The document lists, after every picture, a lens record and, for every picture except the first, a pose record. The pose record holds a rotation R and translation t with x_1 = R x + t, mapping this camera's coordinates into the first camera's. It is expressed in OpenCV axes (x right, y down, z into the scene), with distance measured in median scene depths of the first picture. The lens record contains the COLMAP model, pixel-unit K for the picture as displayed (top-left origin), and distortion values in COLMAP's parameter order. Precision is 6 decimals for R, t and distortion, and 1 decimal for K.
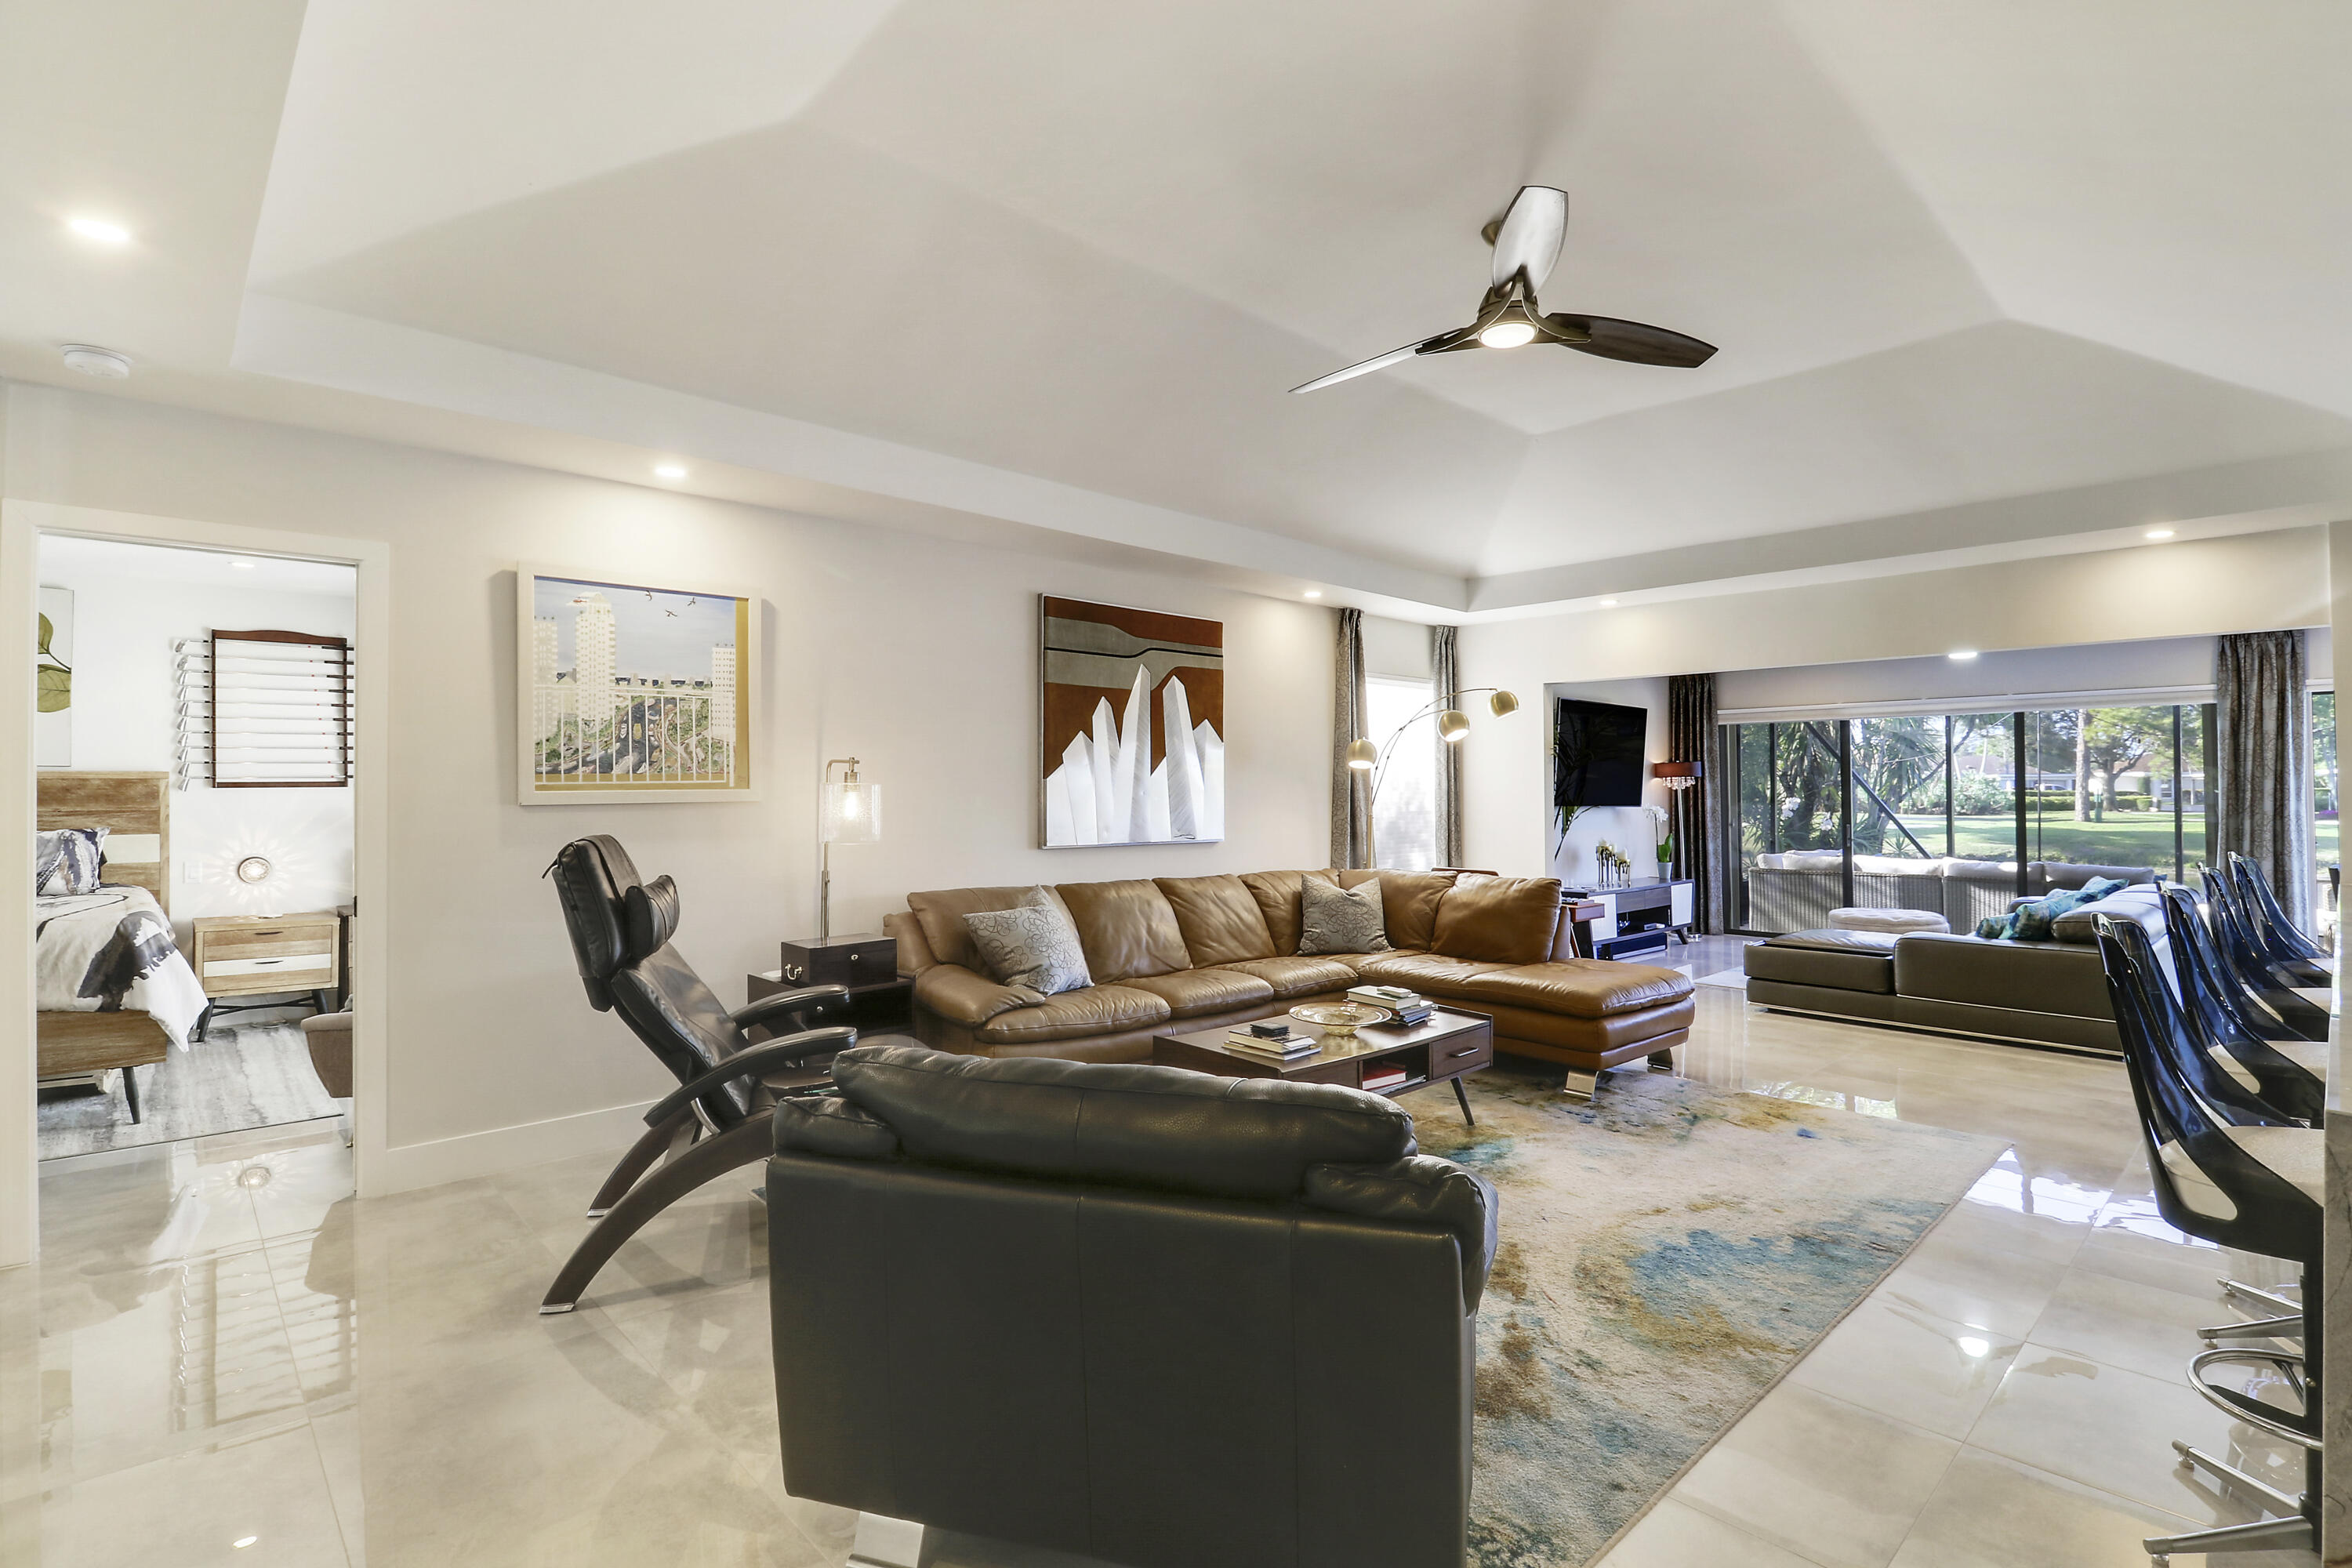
lens RADIAL K [[1114.9, 0, 1209.5], [0, 1114.9, 767.8], [0, 0, 1]] dist [-0.000640, -0.001929]
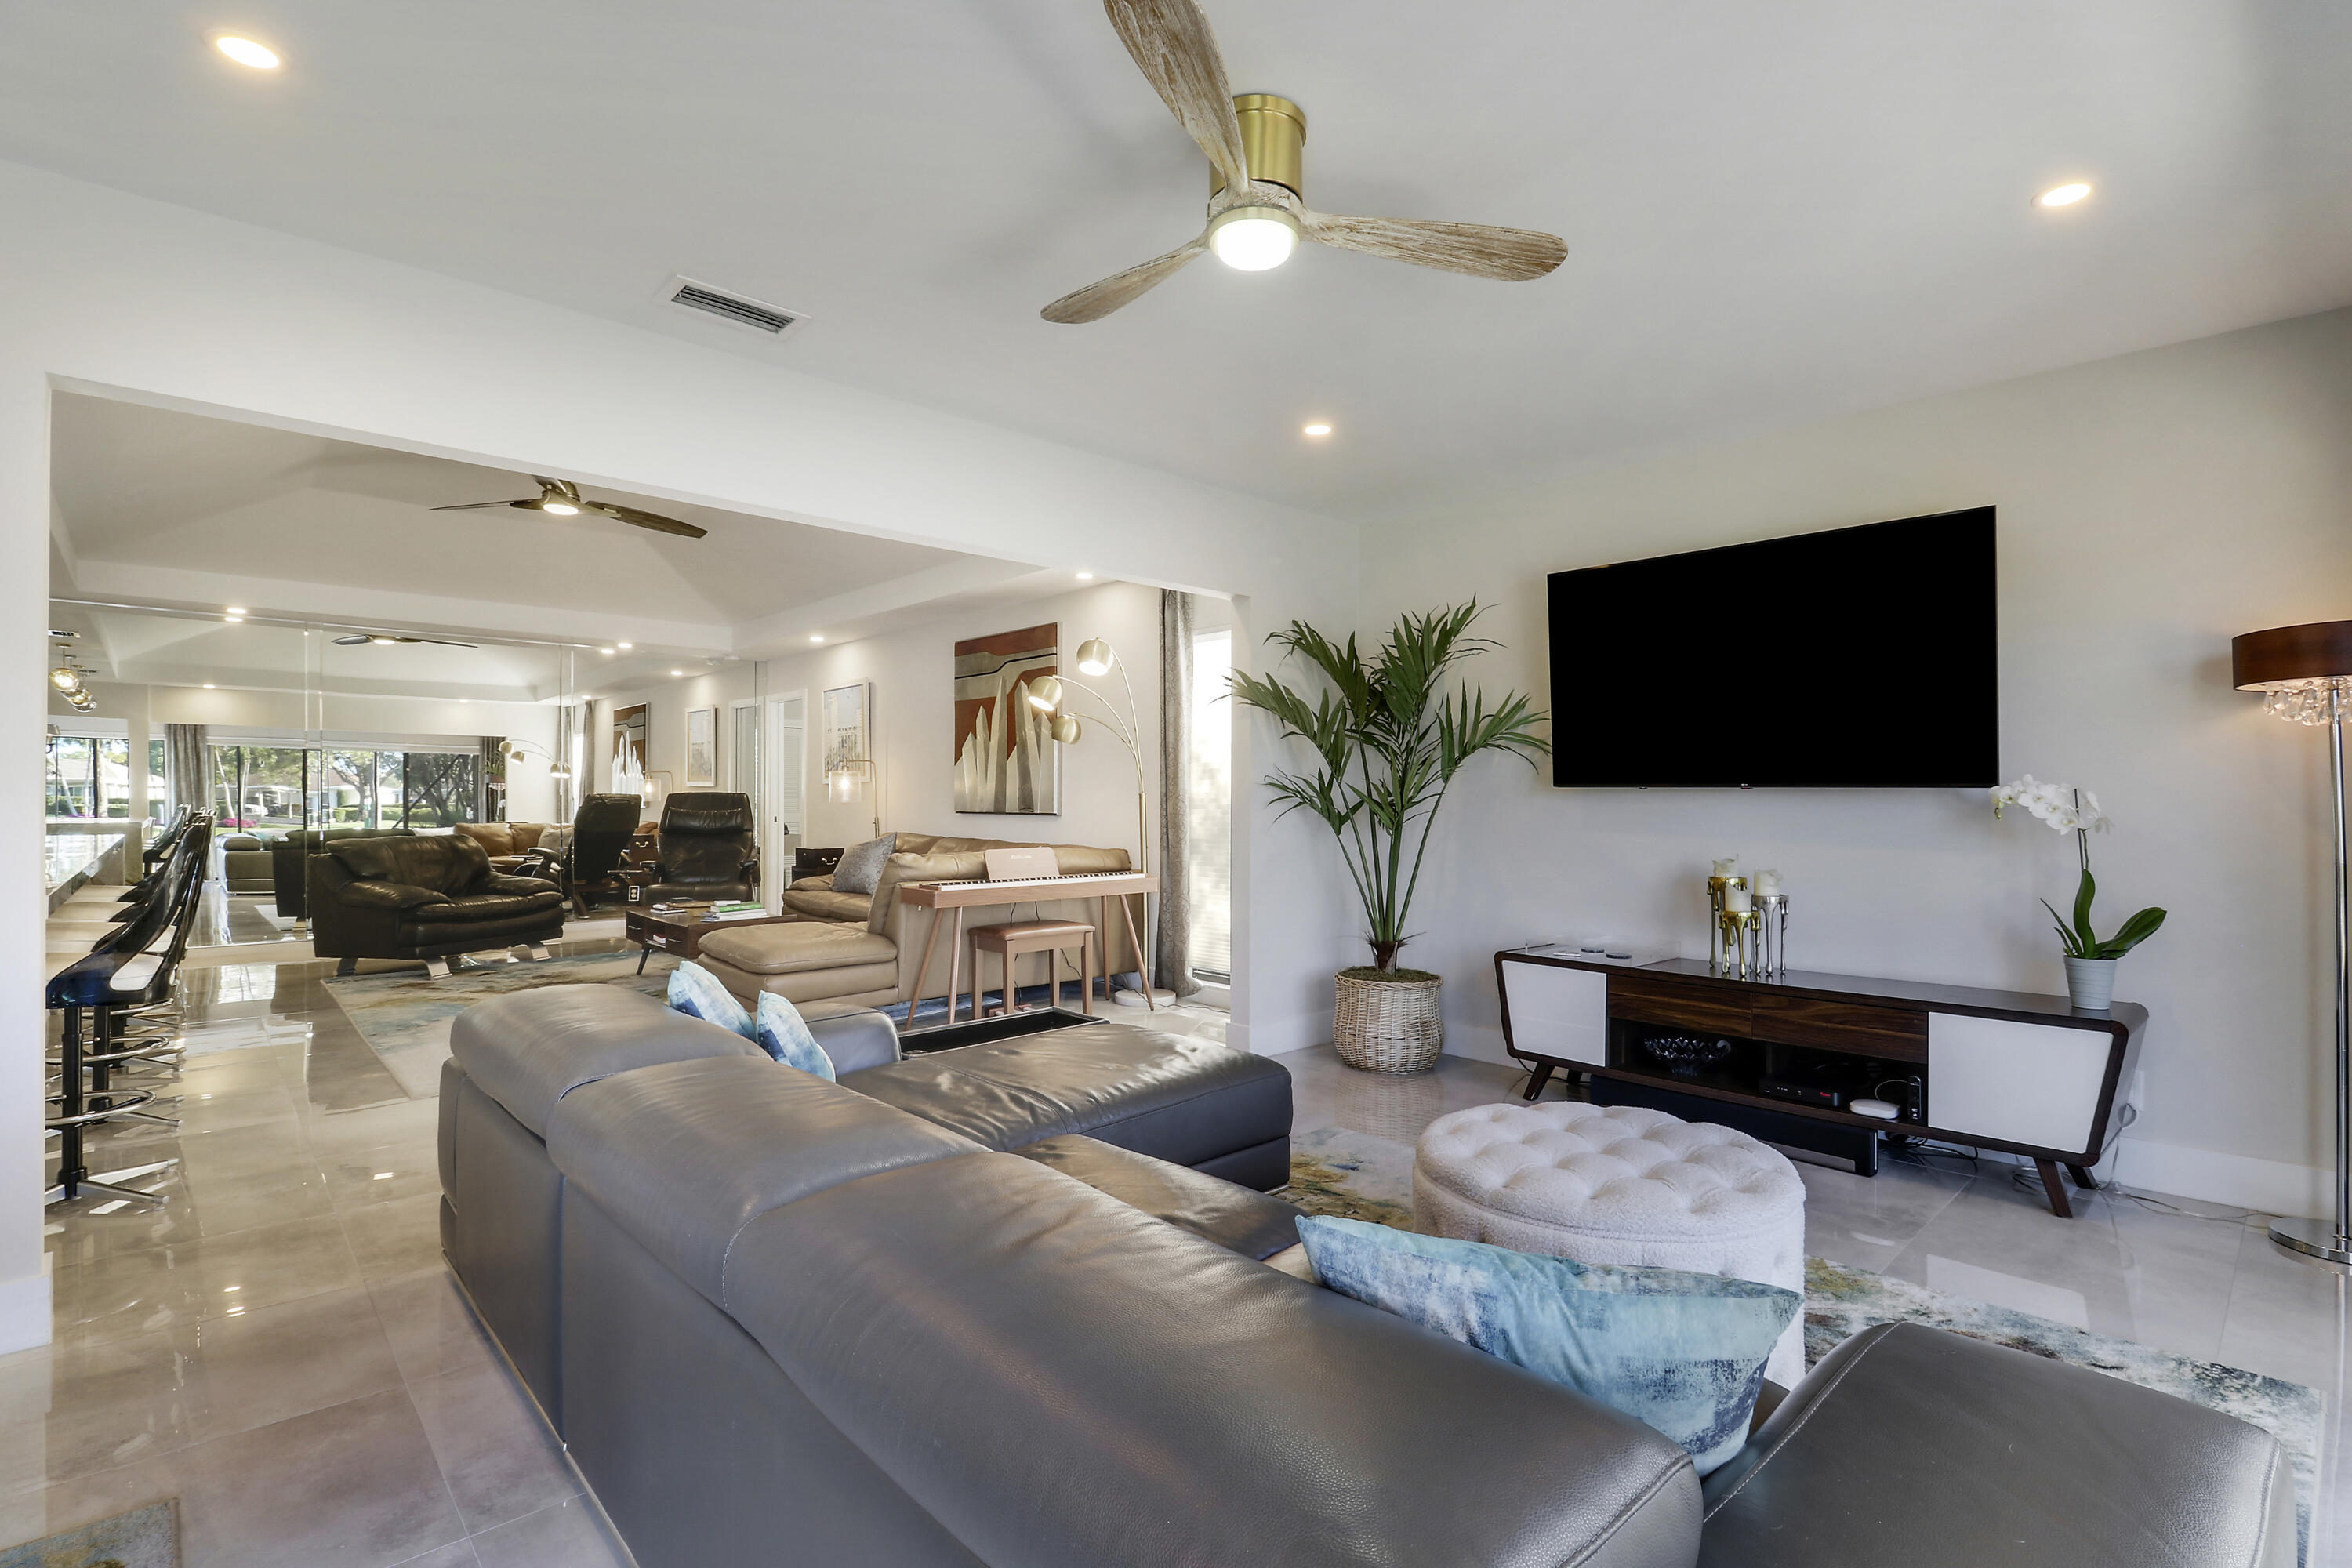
lens RADIAL K [[1090.7, 0, 1184.9], [0, 1090.7, 807.7], [0, 0, 1]] dist [0.001155, -0.015700]
pose [[-0.017915, 0.007374, -0.999812, 1.208111], [0.018896, 0.999797, 0.007035, 0.056324], [0.999661, -0.018766, -0.018051, 1.229915]]
